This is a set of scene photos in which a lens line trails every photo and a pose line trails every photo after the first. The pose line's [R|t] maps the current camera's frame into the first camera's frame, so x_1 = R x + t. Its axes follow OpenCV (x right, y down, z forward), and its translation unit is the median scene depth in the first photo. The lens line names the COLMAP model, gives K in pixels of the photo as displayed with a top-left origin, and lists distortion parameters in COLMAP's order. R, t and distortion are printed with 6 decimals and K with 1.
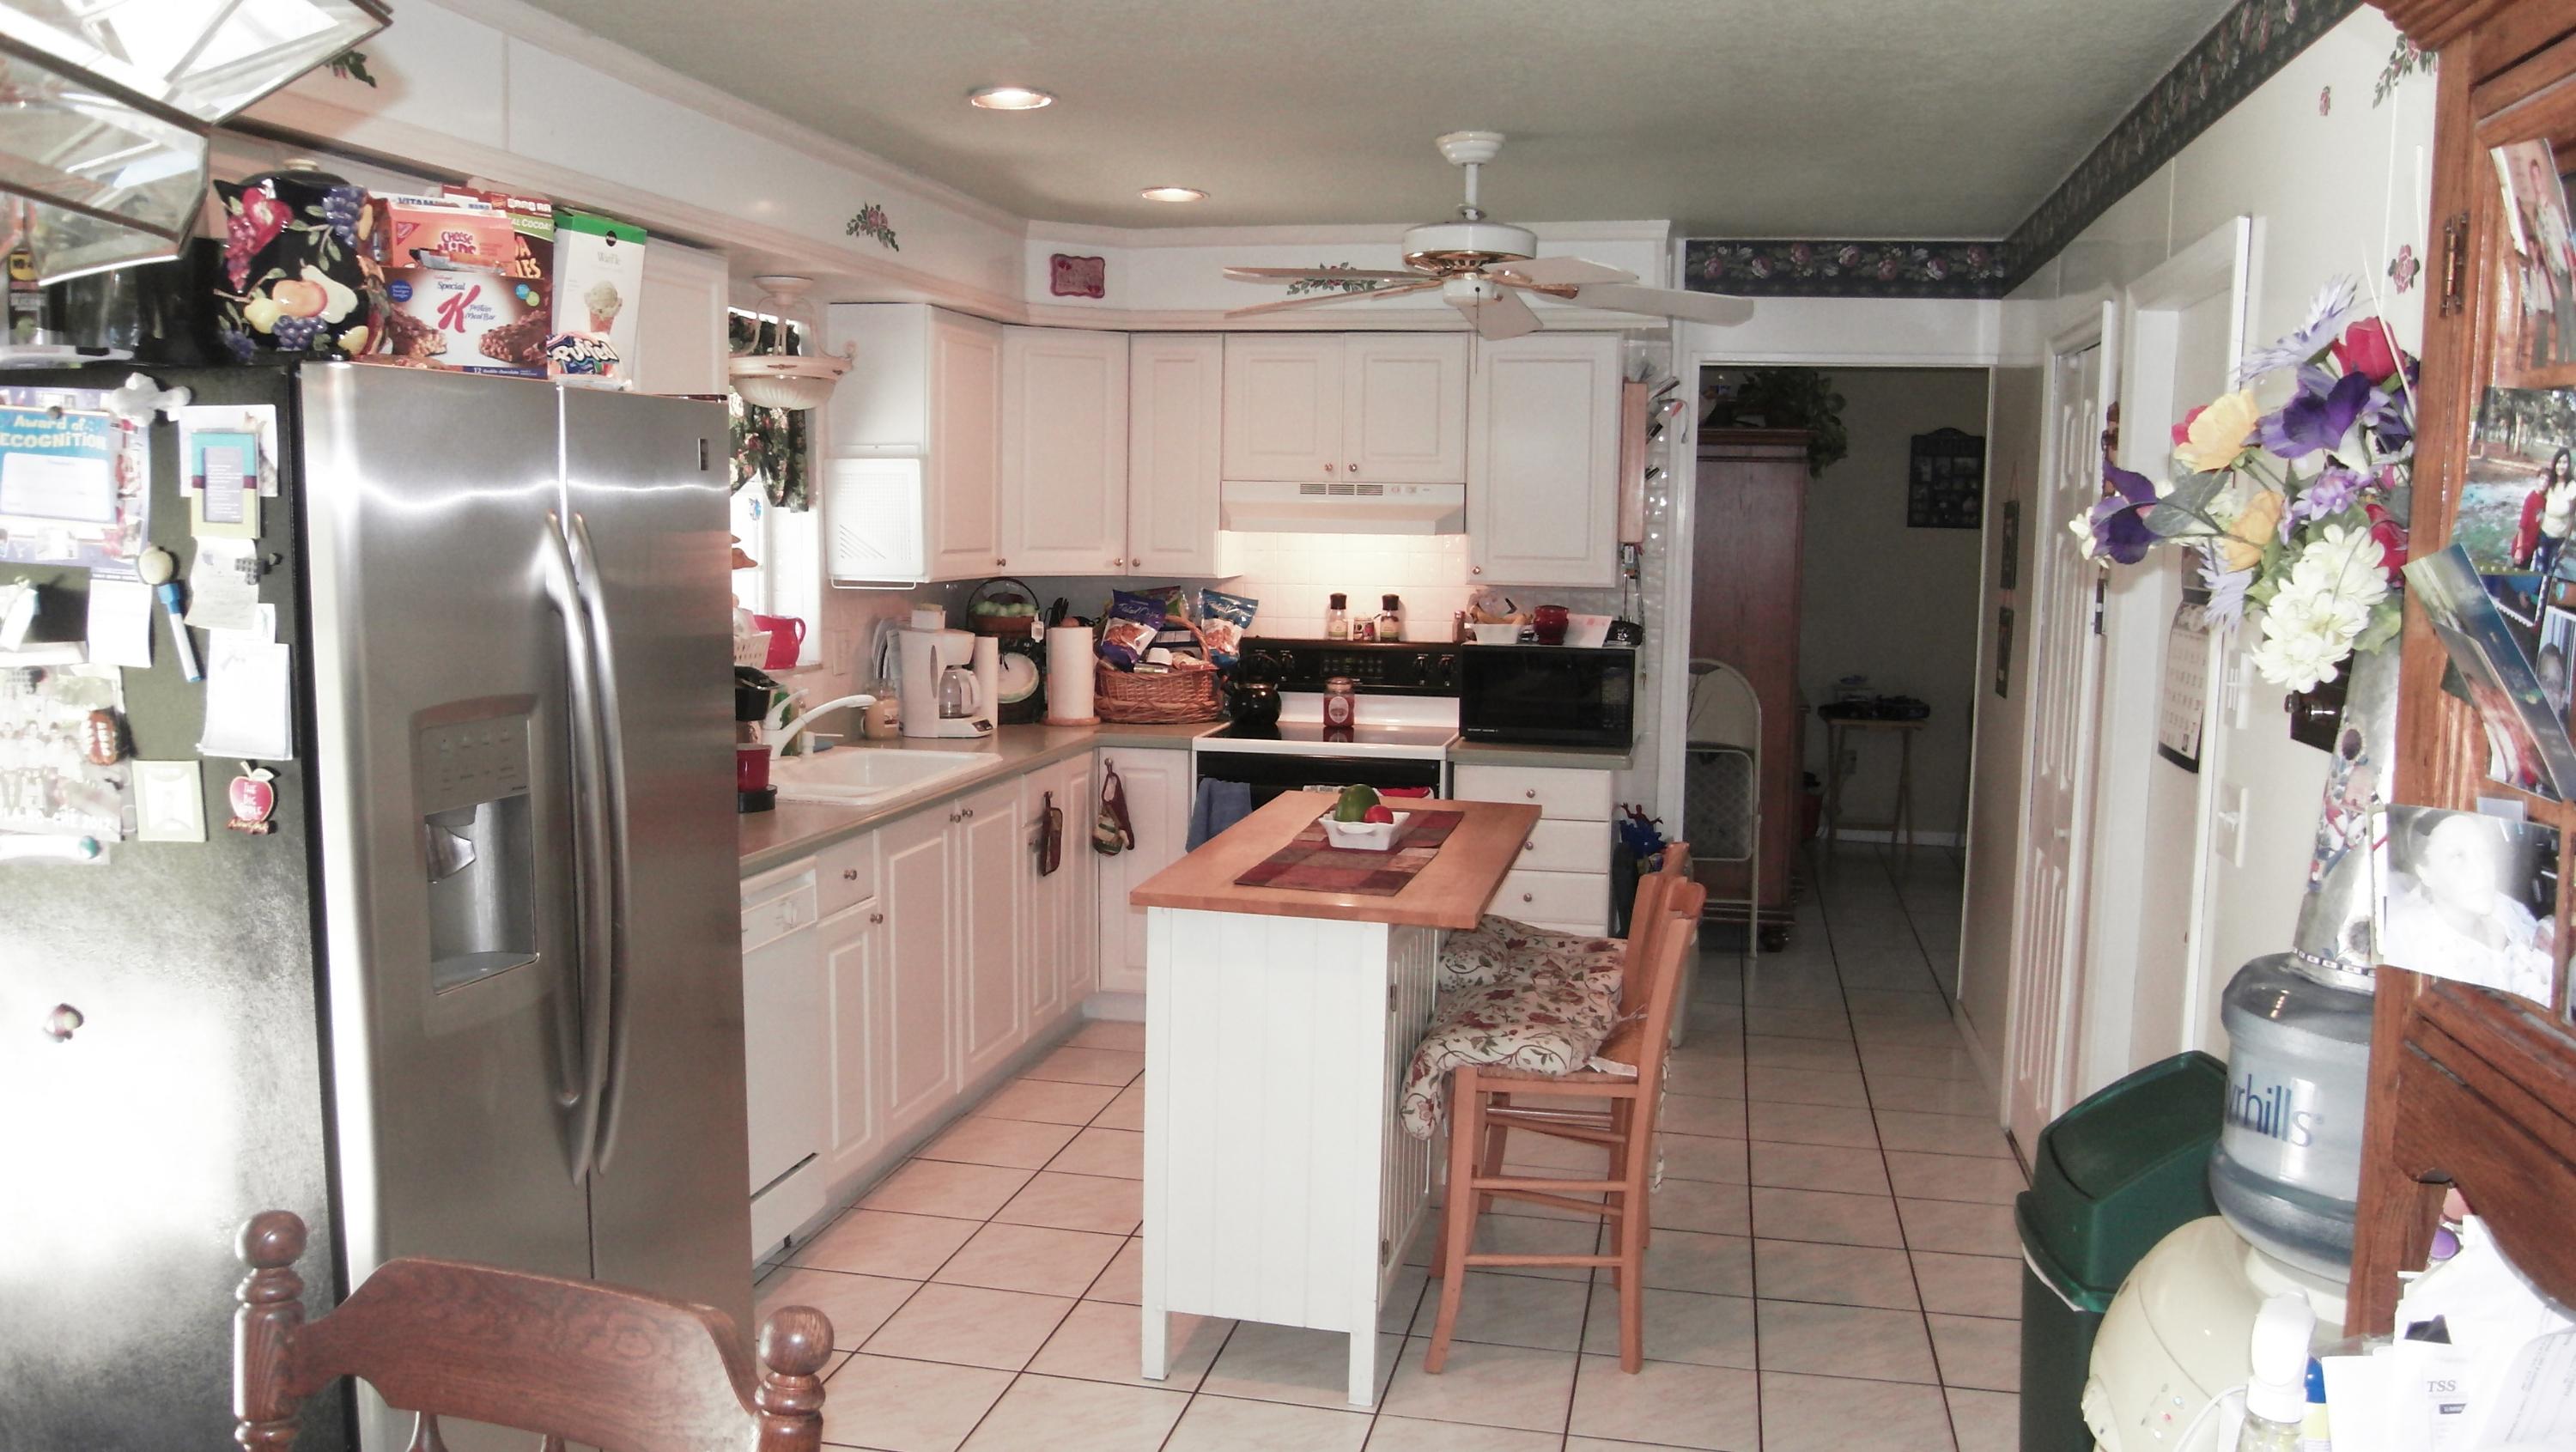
lens RADIAL K [[1901.2, 0, 1319.9], [0, 1901.2, 709.0], [0, 0, 1]] dist [-0.088874, 0.081927]
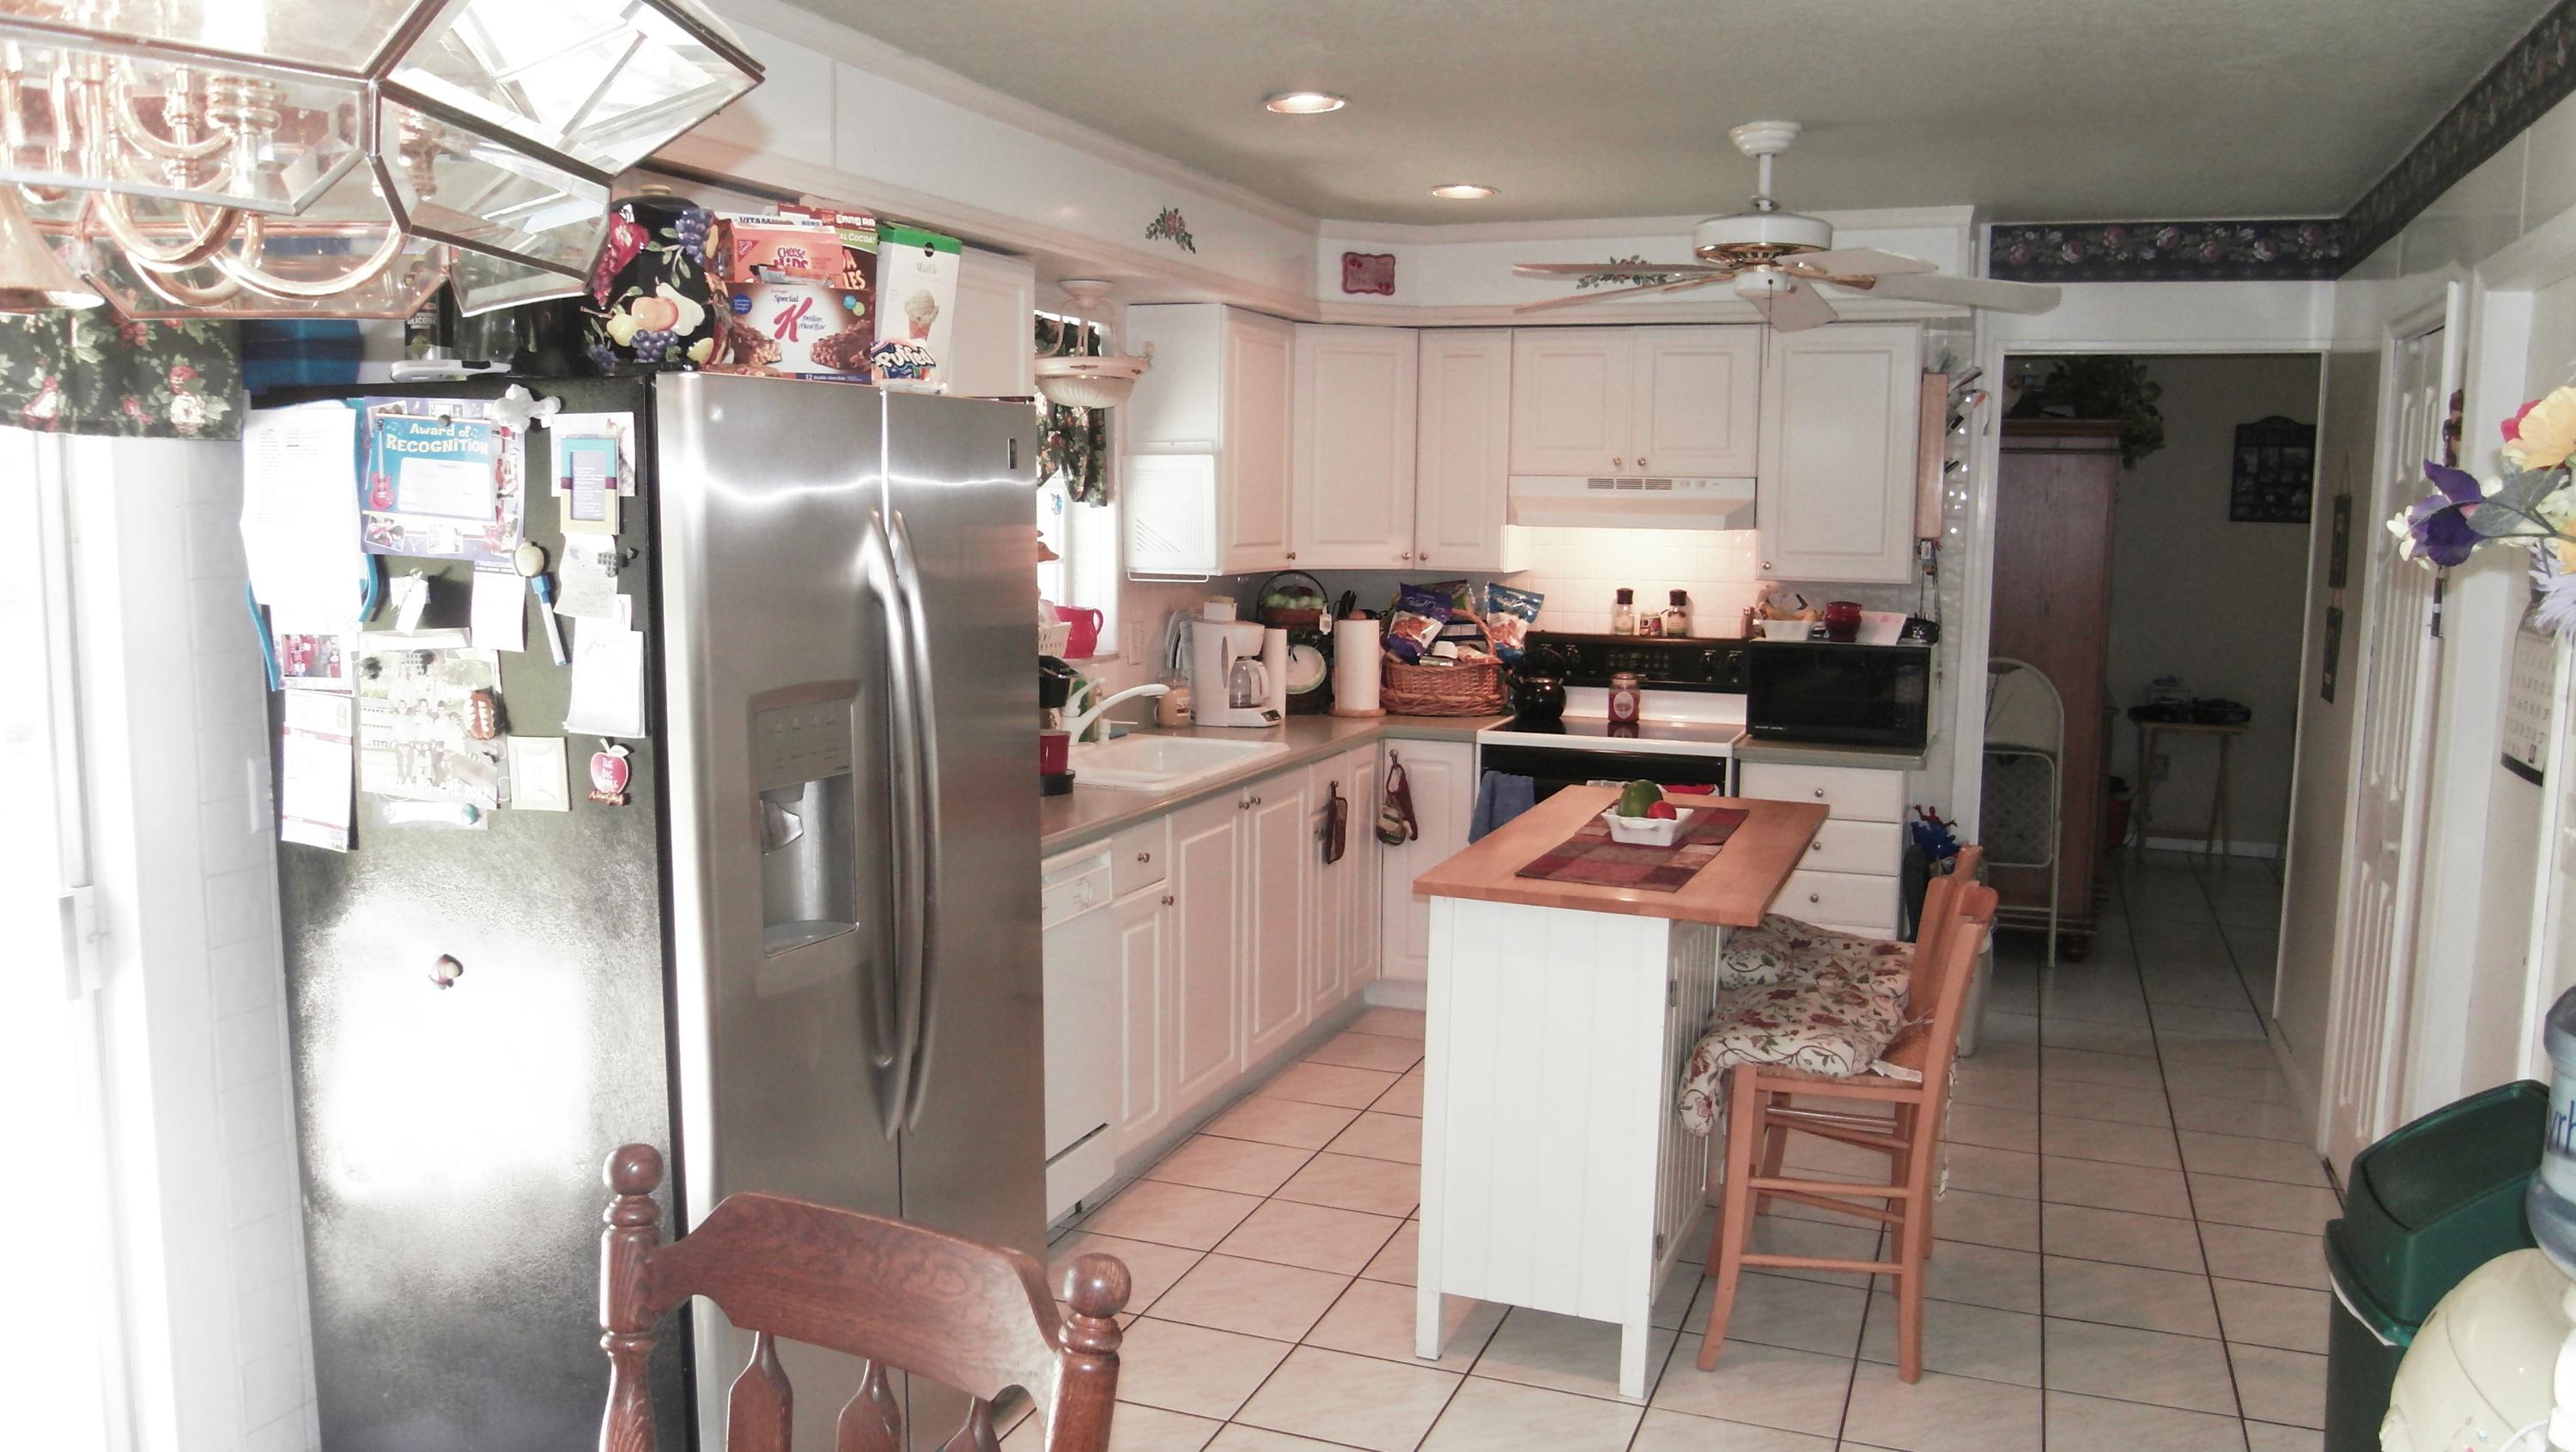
lens RADIAL K [[1900.4, 0, 1295.8], [0, 1900.4, 723.8], [0, 0, 1]] dist [-0.073459, 0.035034]
pose [[0.986808, 0.015415, -0.161159, 0.000761], [-0.013534, 0.999827, 0.012768, -0.000126], [0.161328, -0.010418, 0.986846, -0.012552]]
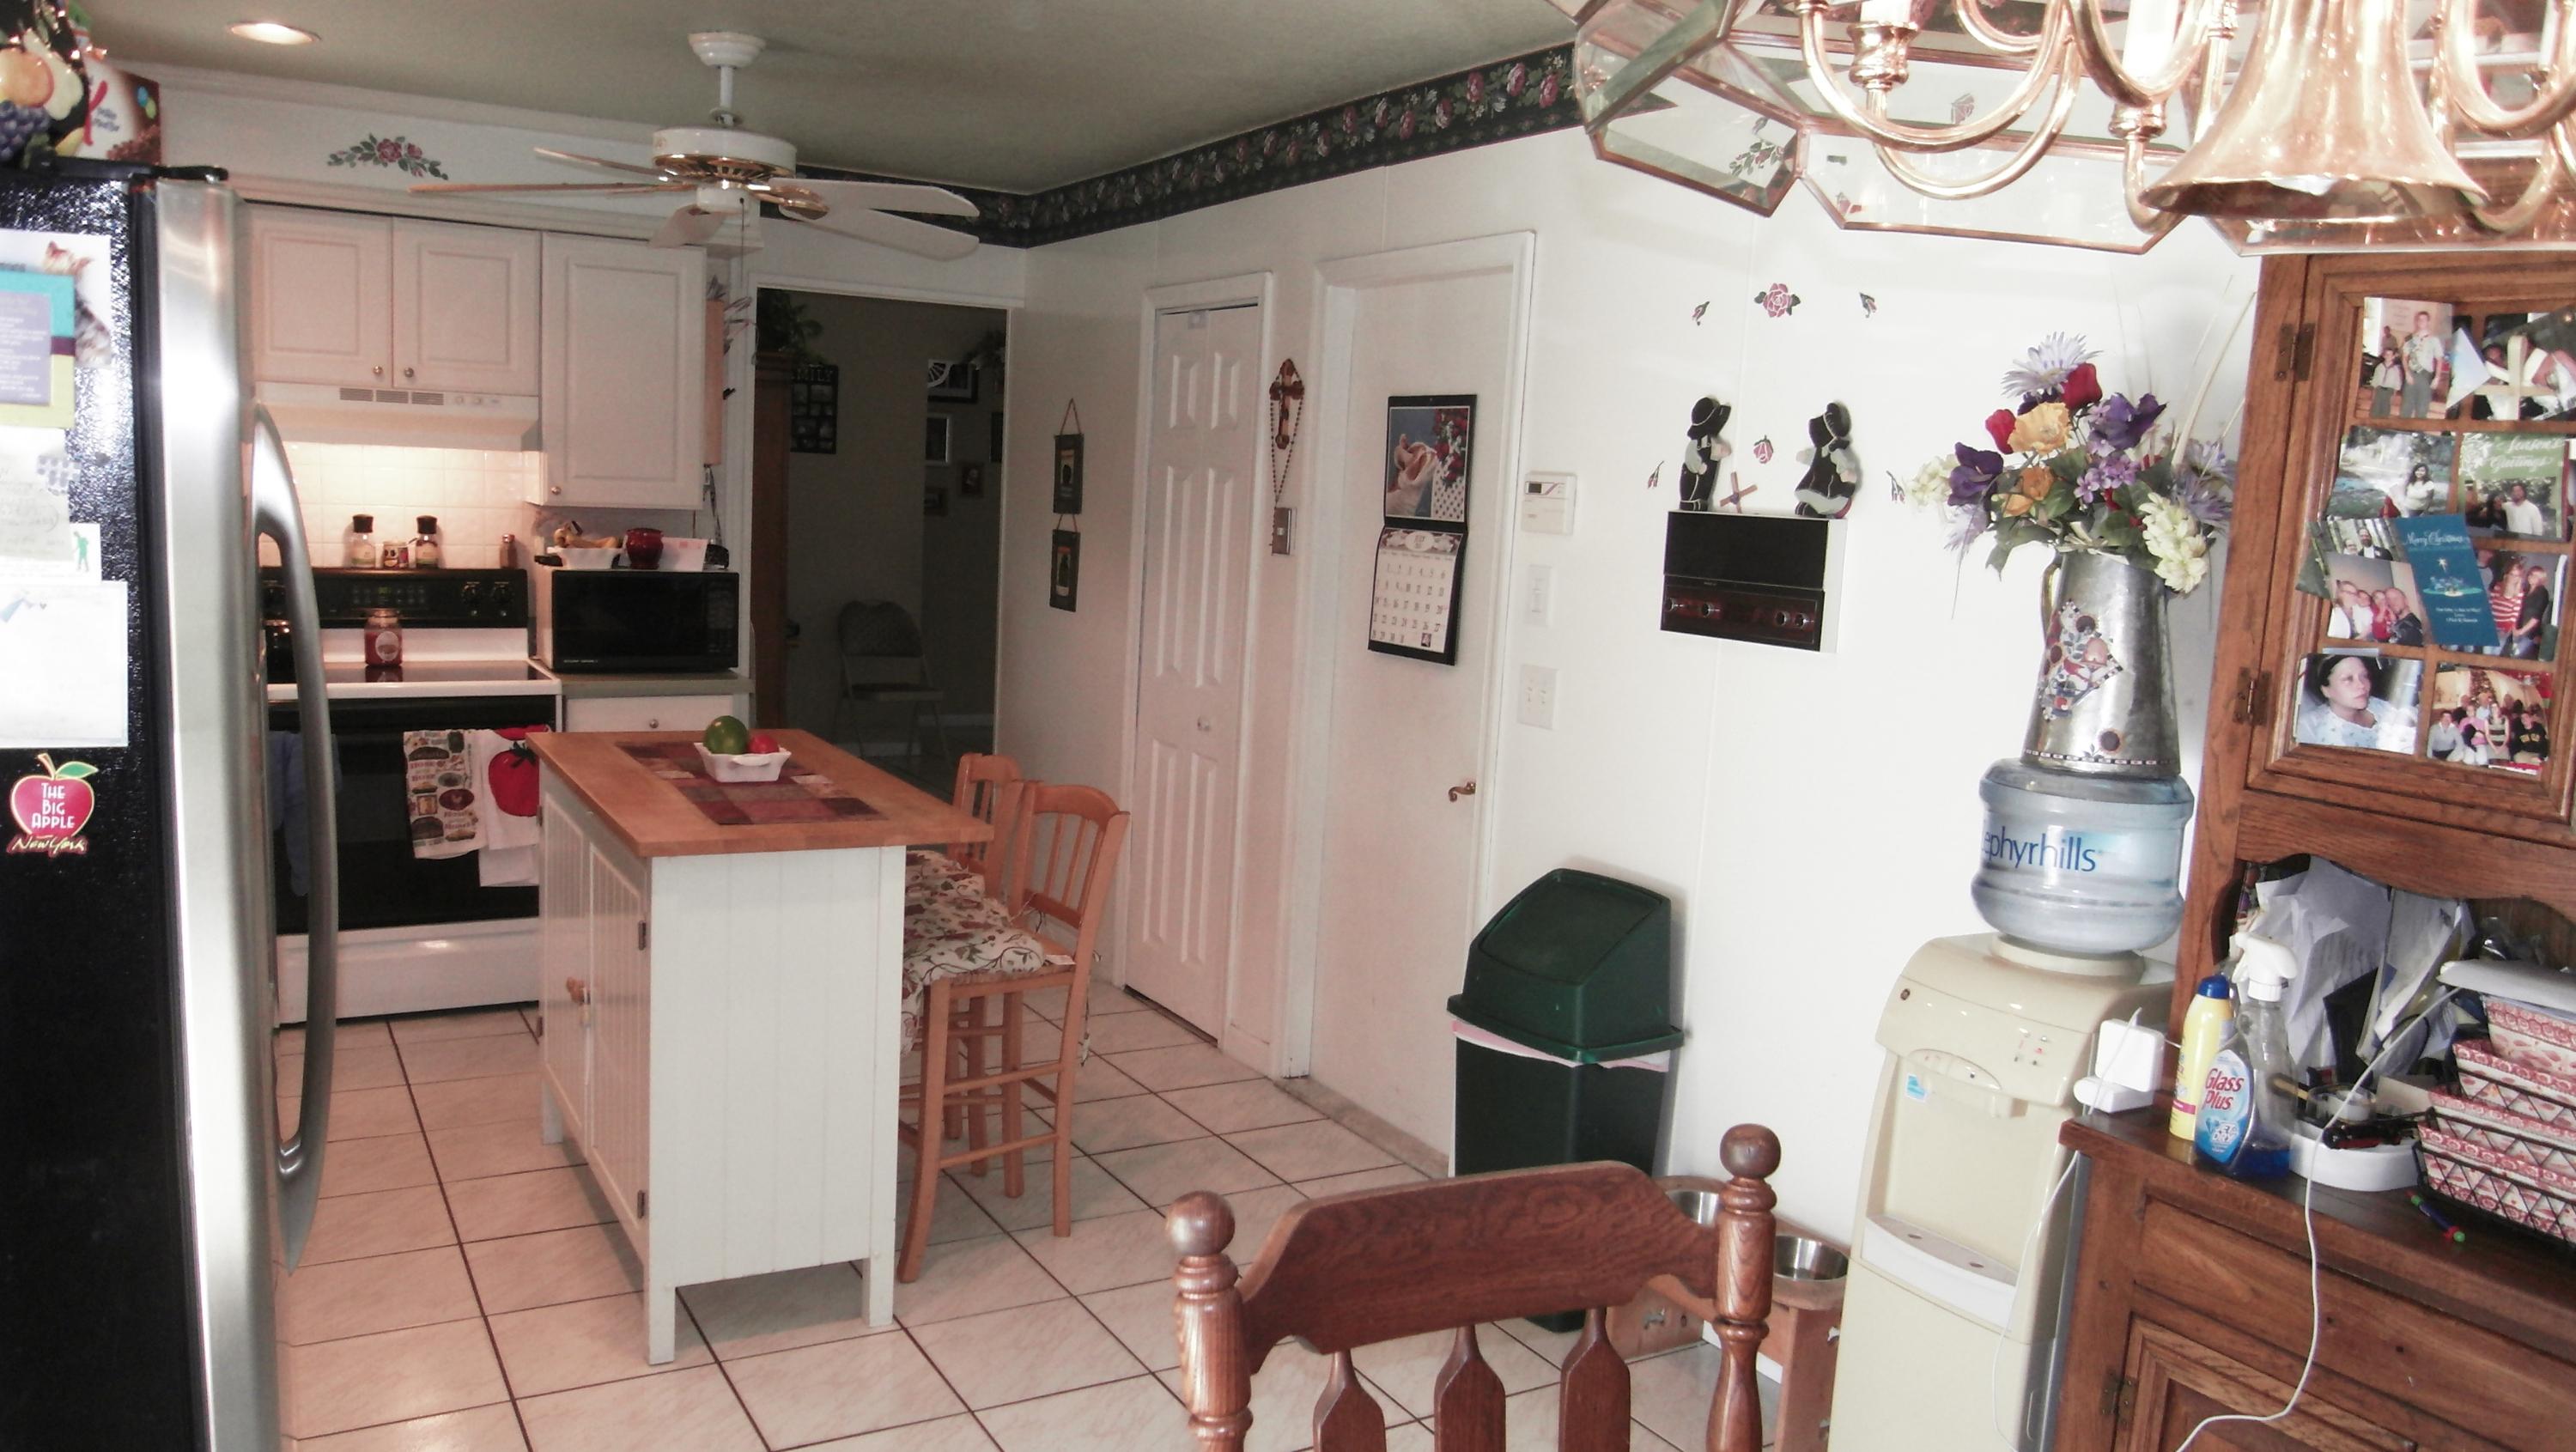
lens RADIAL K [[1899.5, 0, 1303.2], [0, 1899.5, 755.4], [0, 0, 1]] dist [-0.083365, 0.041485]
pose [[0.728521, -0.075843, 0.680812, -0.350555], [0.030546, 0.996460, 0.078320, -0.004962], [-0.684342, -0.036262, 0.728259, 0.089621]]
